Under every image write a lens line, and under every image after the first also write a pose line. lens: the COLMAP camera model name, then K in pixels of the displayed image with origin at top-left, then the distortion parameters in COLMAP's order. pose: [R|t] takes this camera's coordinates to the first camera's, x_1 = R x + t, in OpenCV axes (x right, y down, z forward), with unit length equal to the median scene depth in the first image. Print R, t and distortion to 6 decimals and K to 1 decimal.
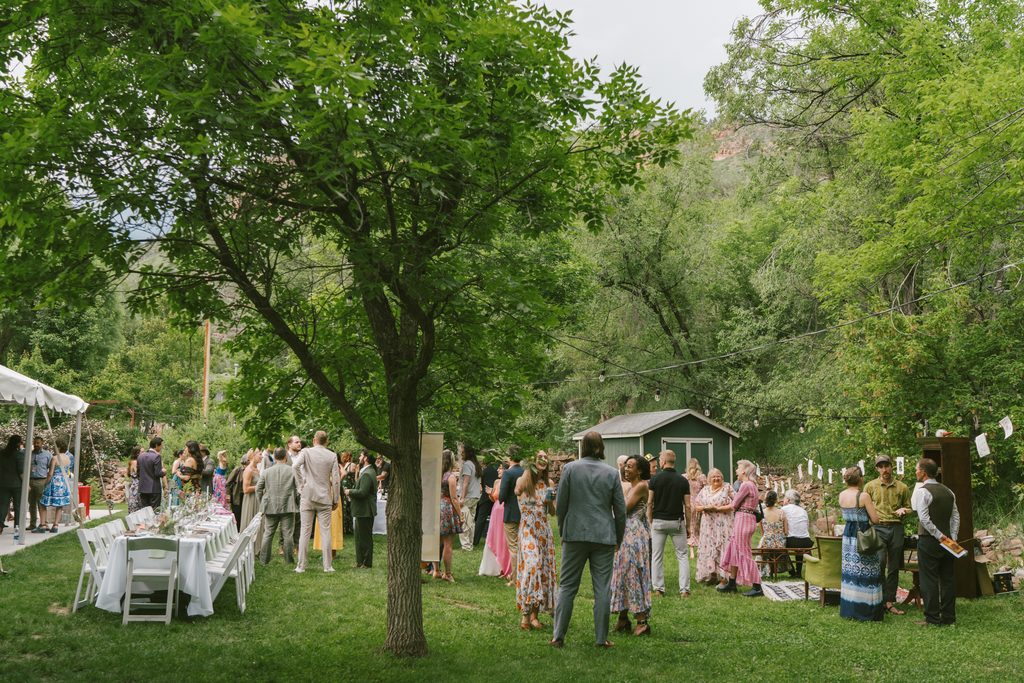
lens RADIAL K [[998.3, 0, 516.9], [0, 998.3, 340.5], [0, 0, 1]] dist [-0.012429, 0.022678]
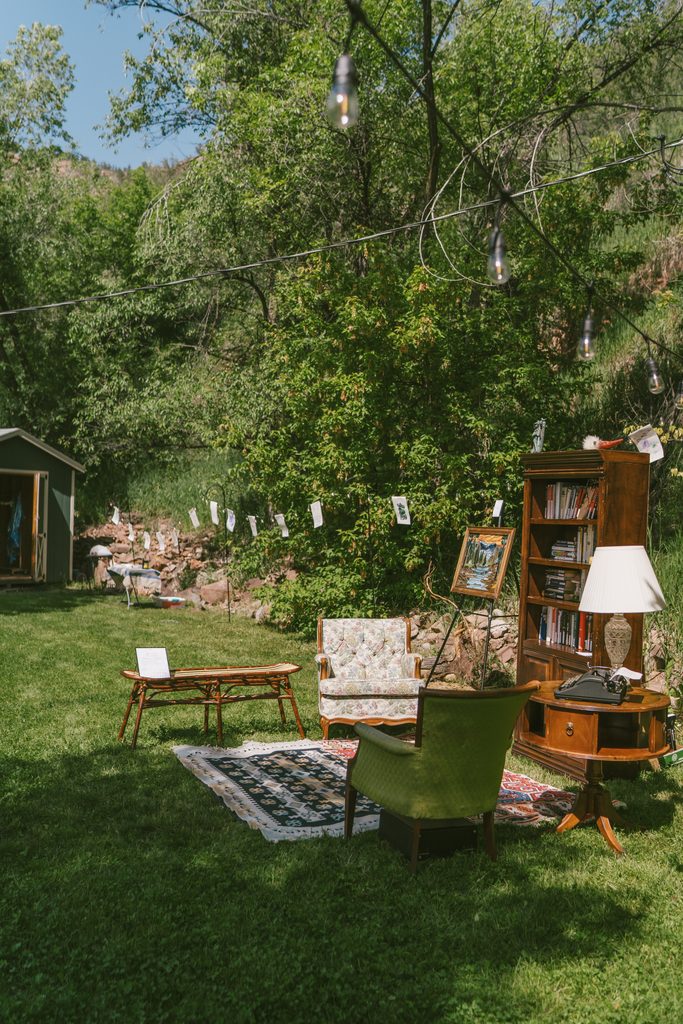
lens RADIAL K [[998.3, 0, 341.5], [0, 998.3, 512.0], [0, 0, 1]] dist [-0.012429, 0.022678]
pose [[0.877539, 0.023807, 0.478913, 0.038226], [-0.082289, 0.991427, 0.101499, 0.037816], [-0.472391, -0.128478, 0.871975, 0.275307]]
